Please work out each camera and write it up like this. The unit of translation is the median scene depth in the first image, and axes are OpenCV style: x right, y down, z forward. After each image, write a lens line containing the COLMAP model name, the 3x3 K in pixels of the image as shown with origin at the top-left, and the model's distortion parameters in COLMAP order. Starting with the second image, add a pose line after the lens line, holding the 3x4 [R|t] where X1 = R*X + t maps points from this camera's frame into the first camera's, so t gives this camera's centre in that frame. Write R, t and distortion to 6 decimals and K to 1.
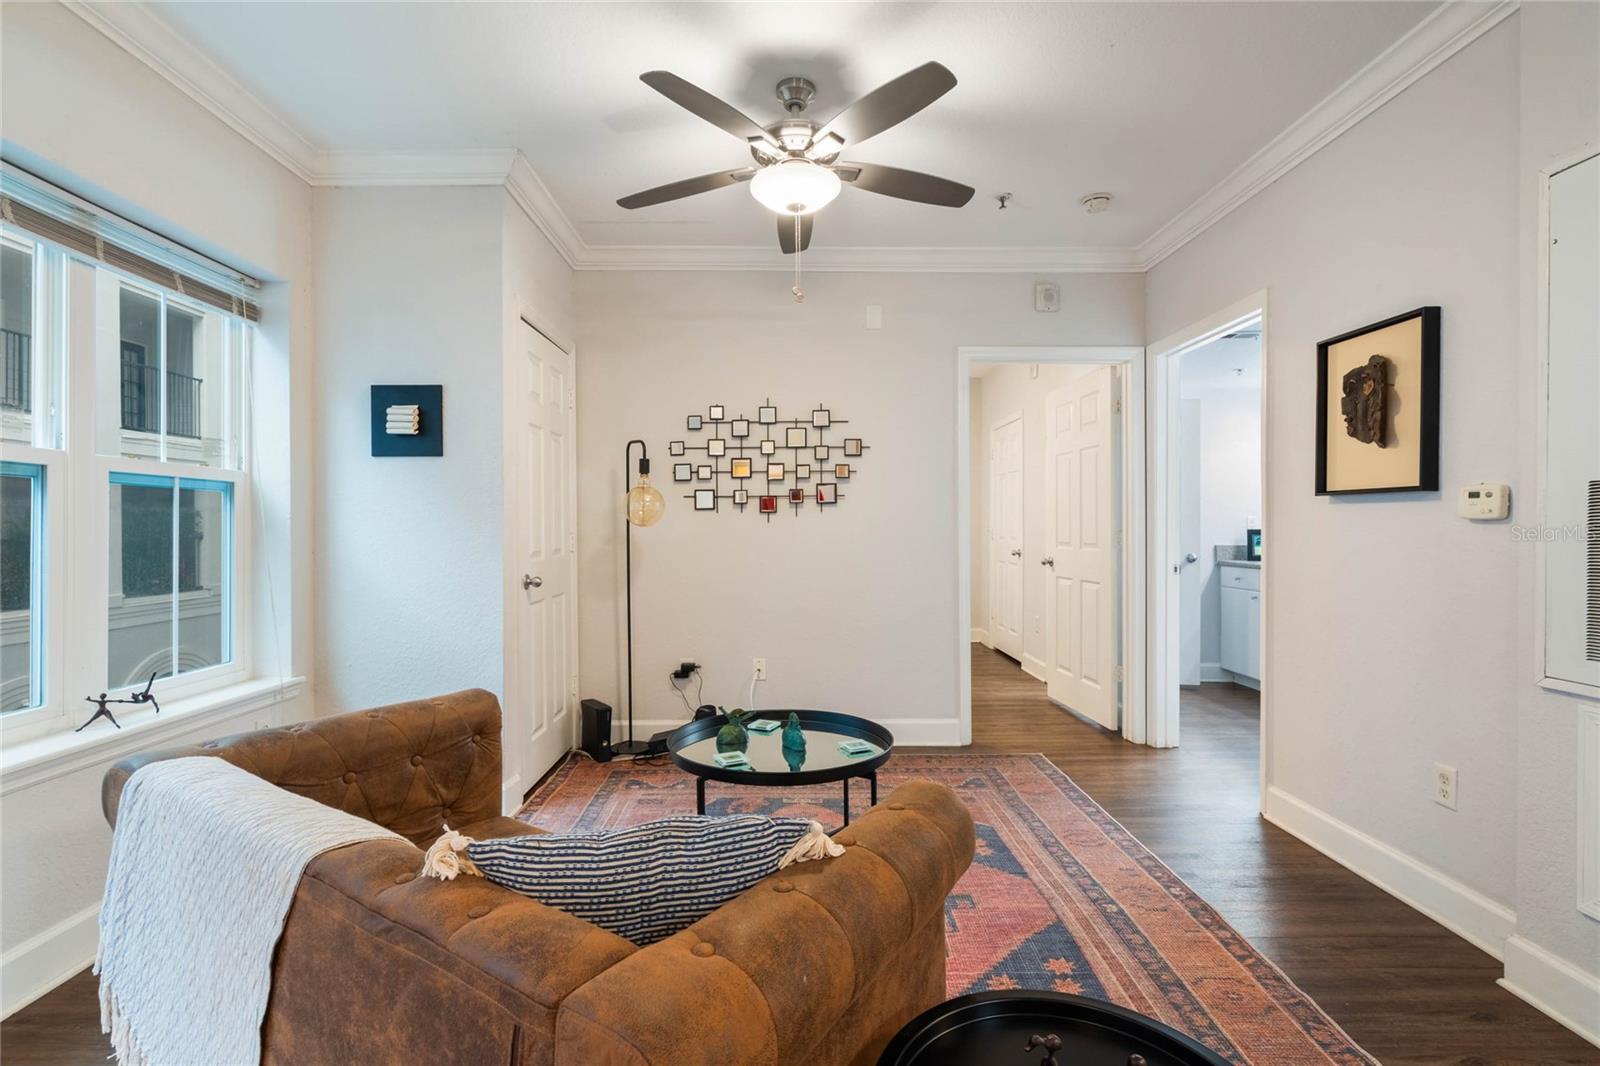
lens RADIAL K [[741.6, 0, 794.7], [0, 741.6, 533.5], [0, 0, 1]] dist [-0.002195, 0.000513]
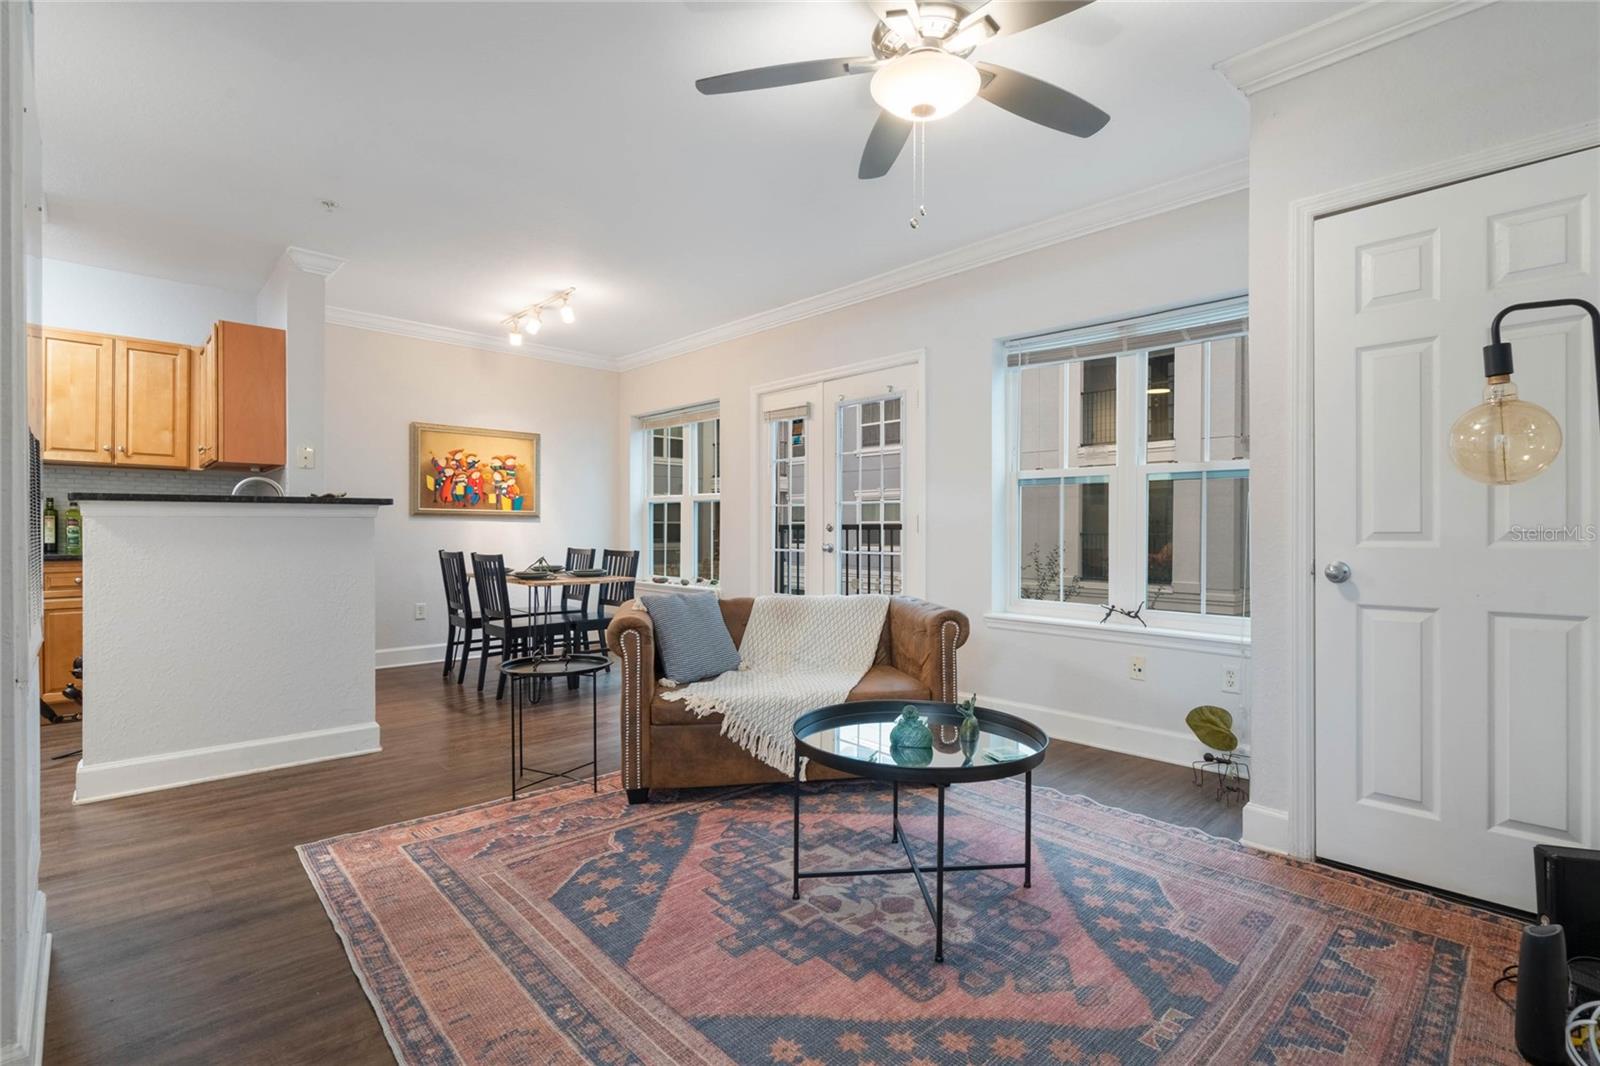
lens RADIAL K [[751.9, 0, 792.8], [0, 751.9, 529.9], [0, 0, 1]] dist [0.000895, 0.000141]
pose [[-0.736931, 0.000926, -0.675967, 0.514581], [-0.006599, 0.999942, 0.008564, 0.019990], [0.675935, 0.010772, -0.736882, 1.143392]]
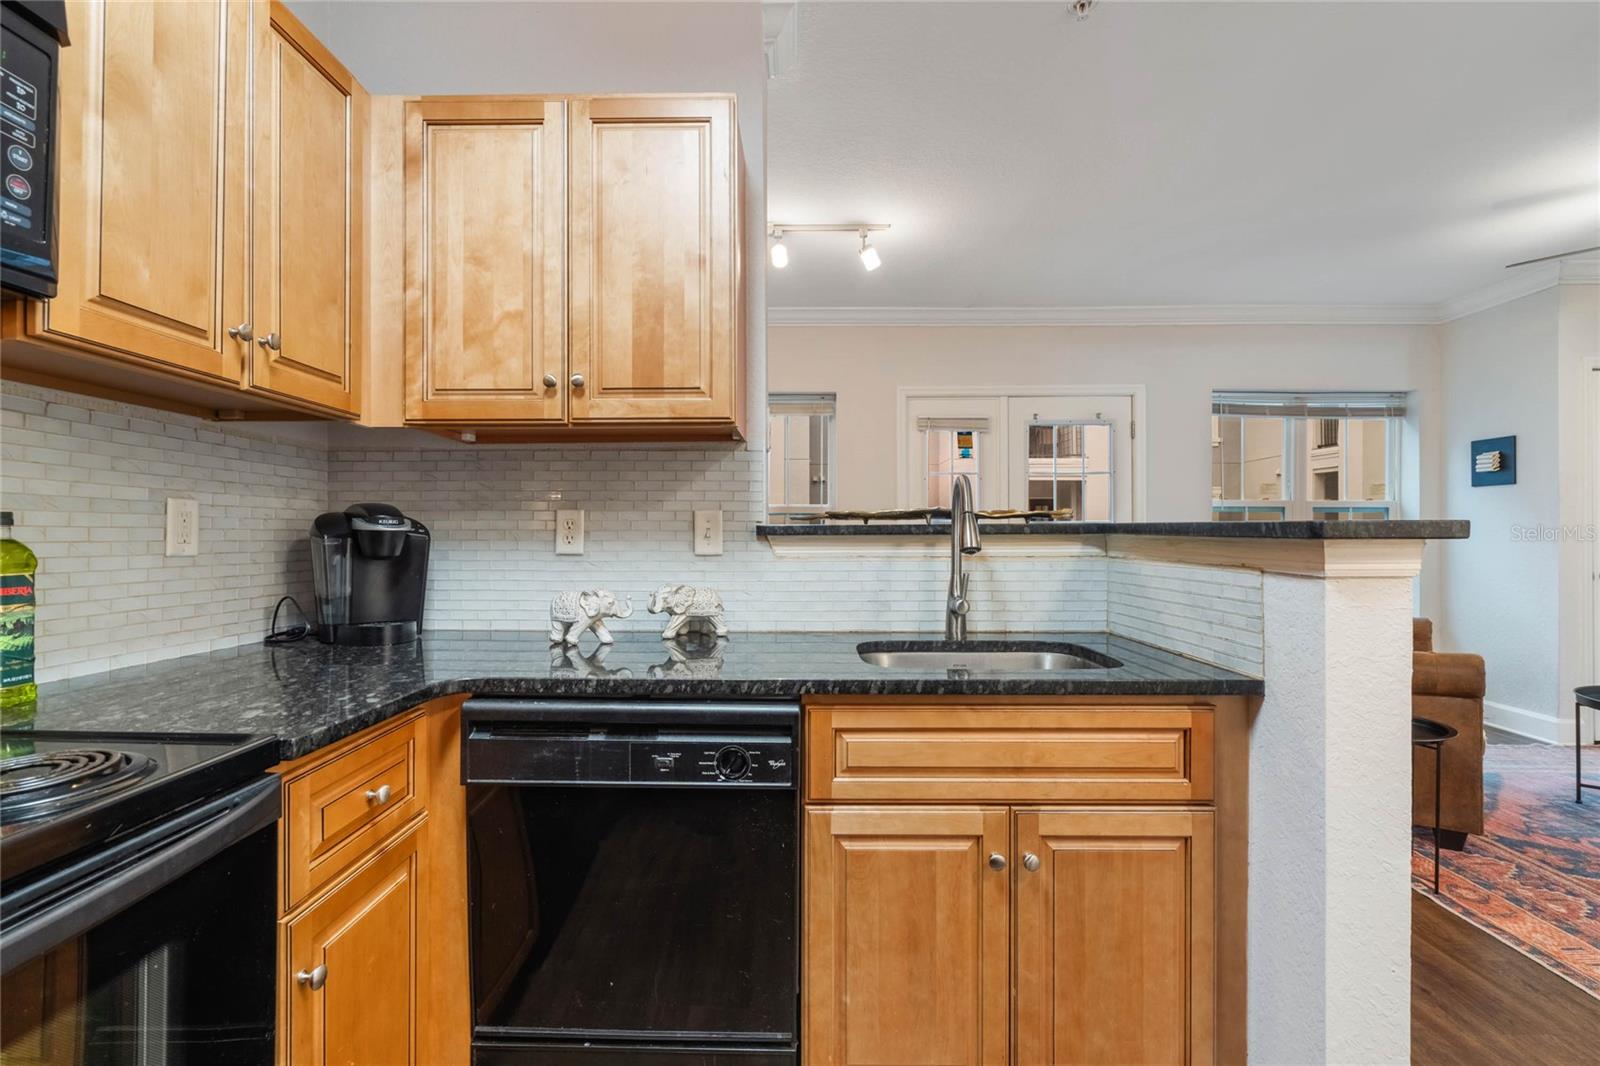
lens RADIAL K [[734.7, 0, 800.8], [0, 734.7, 534.8], [0, 0, 1]] dist [-0.002346, 0.000466]
pose [[-0.012792, 0.004135, -0.999910, 0.882206], [-0.005121, 0.999978, 0.004201, -0.002500], [0.999905, 0.005174, -0.012770, -0.348788]]
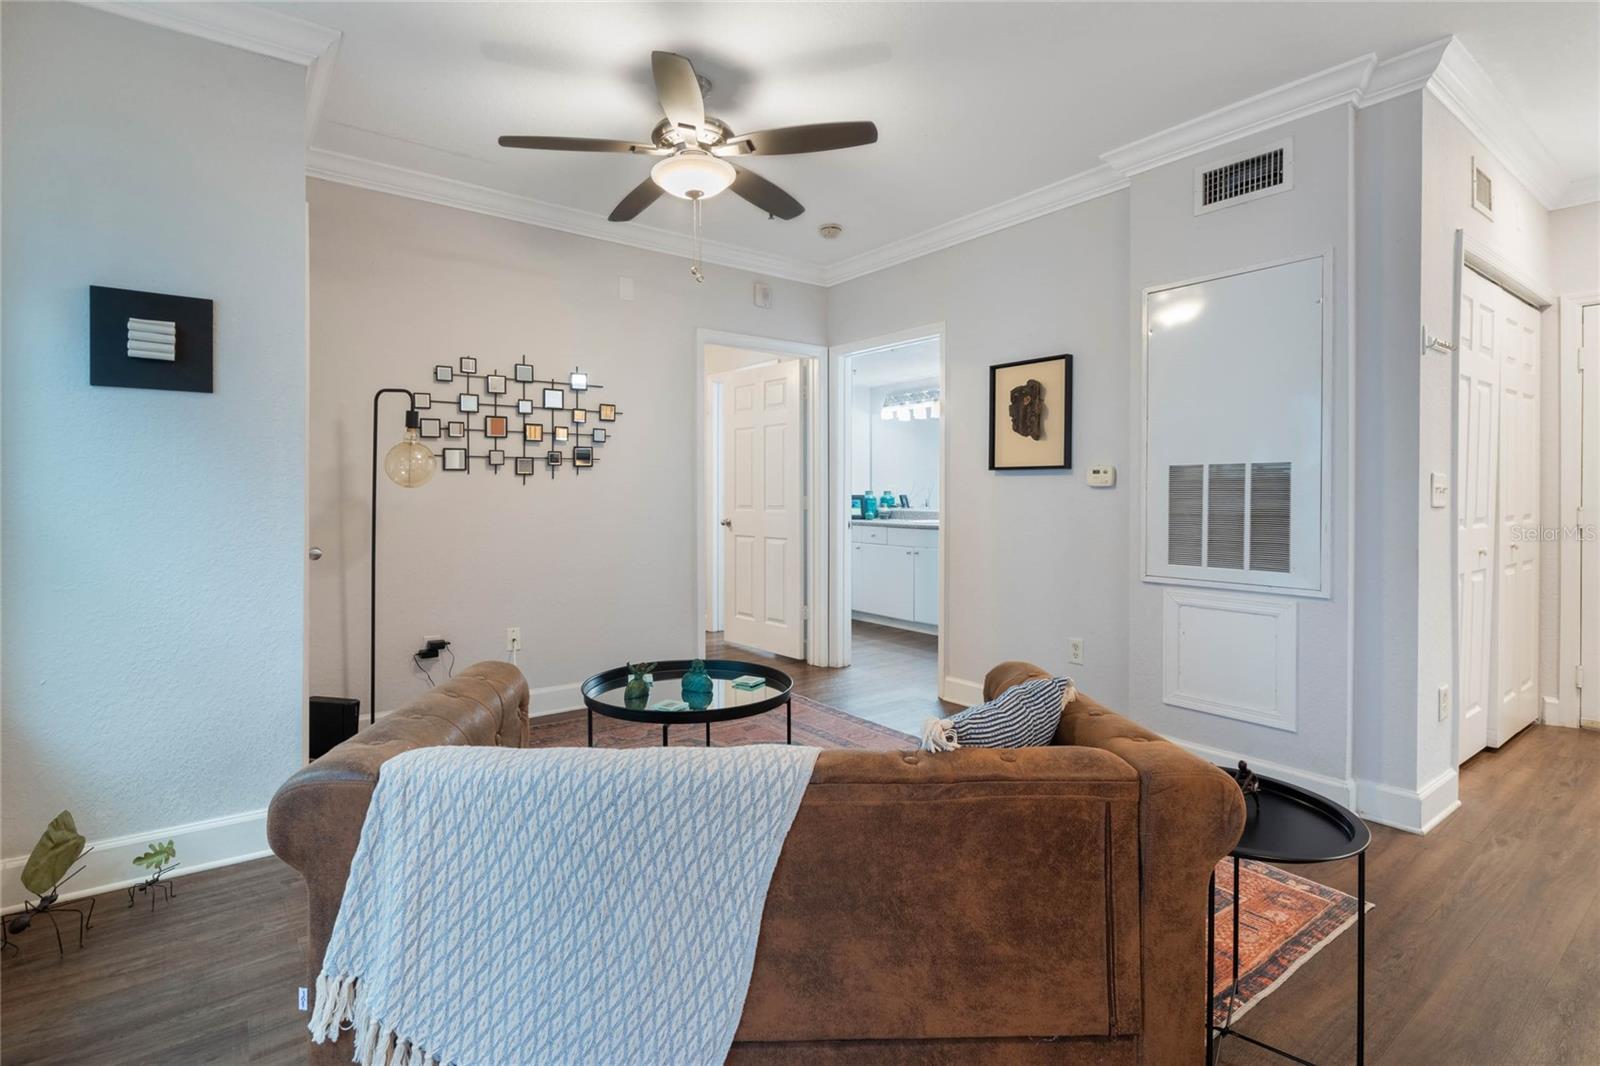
lens RADIAL K [[753.4, 0, 769.1], [0, 753.4, 504.8], [0, 0, 1]] dist [-0.000870, 0.000383]
pose [[0.815697, -0.004165, 0.578464, -0.407983], [0.002007, 0.999988, 0.004370, 0.007947], [-0.578475, -0.002403, 0.815696, 0.028920]]
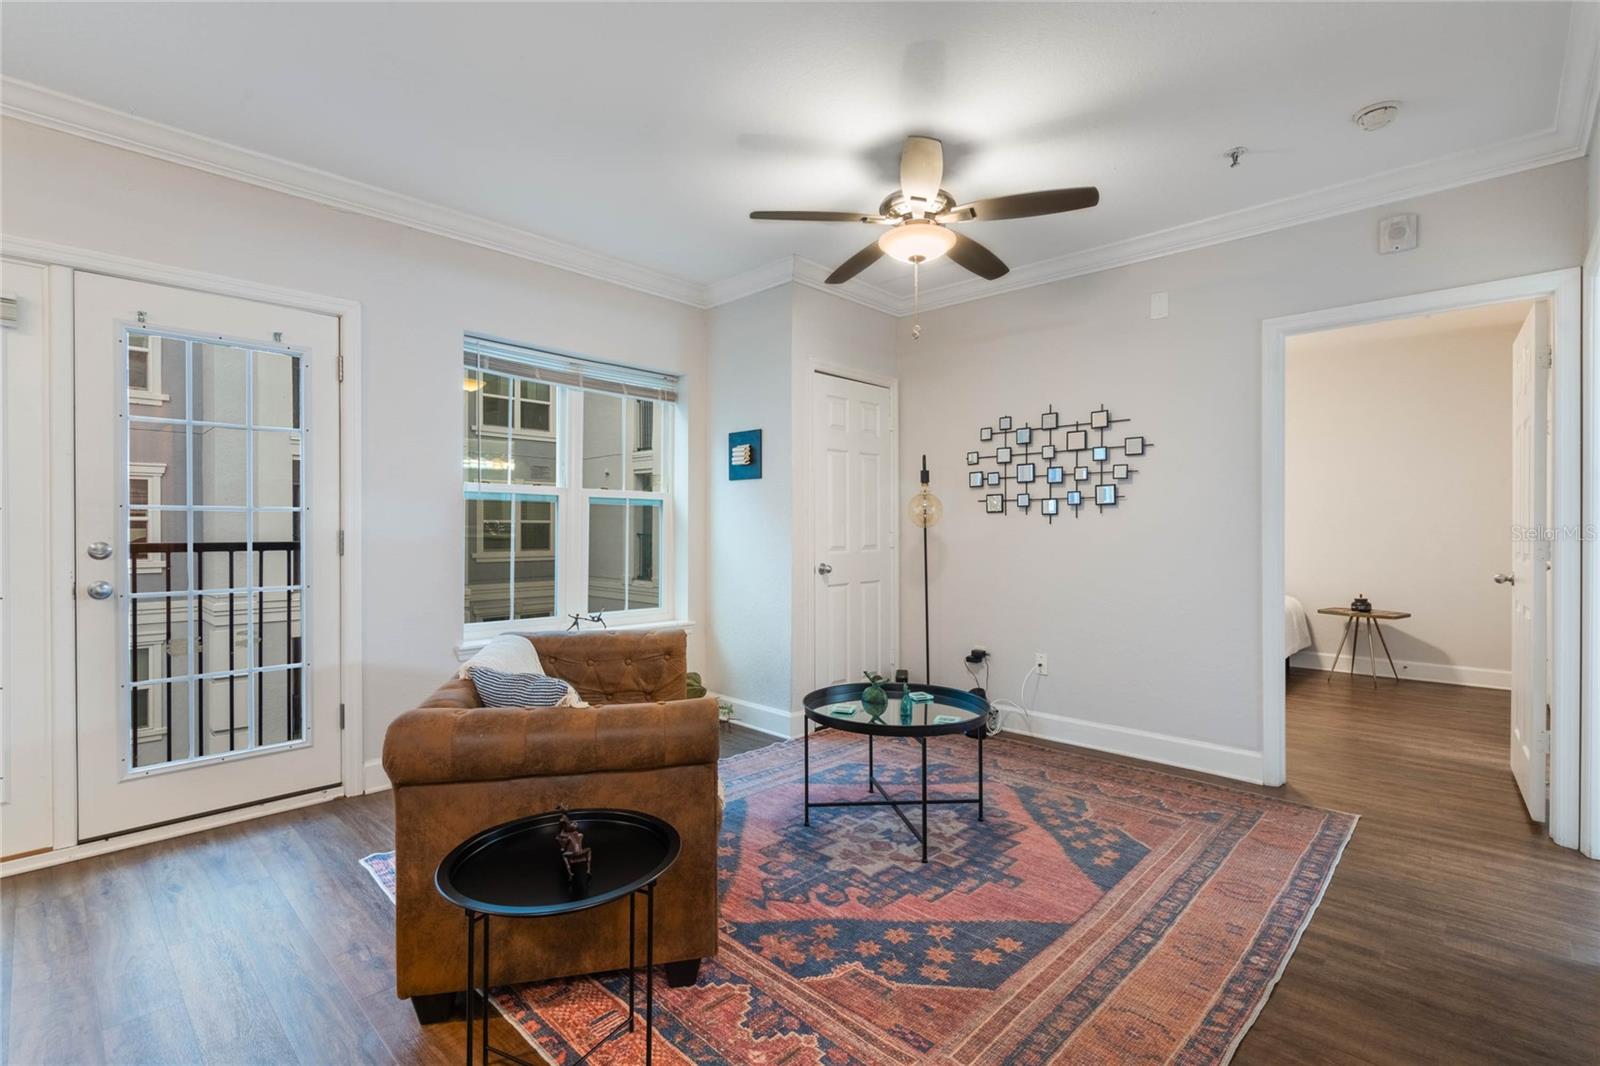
lens RADIAL K [[733.7, 0, 800.0], [0, 733.7, 533.0], [0, 0, 1]] dist [-0.000930, 0.000376]
pose [[0.719077, 0.008708, -0.694875, 0.510937], [-0.009914, 0.999948, 0.002272, -0.001870], [0.694859, 0.005255, 0.719127, 0.022107]]
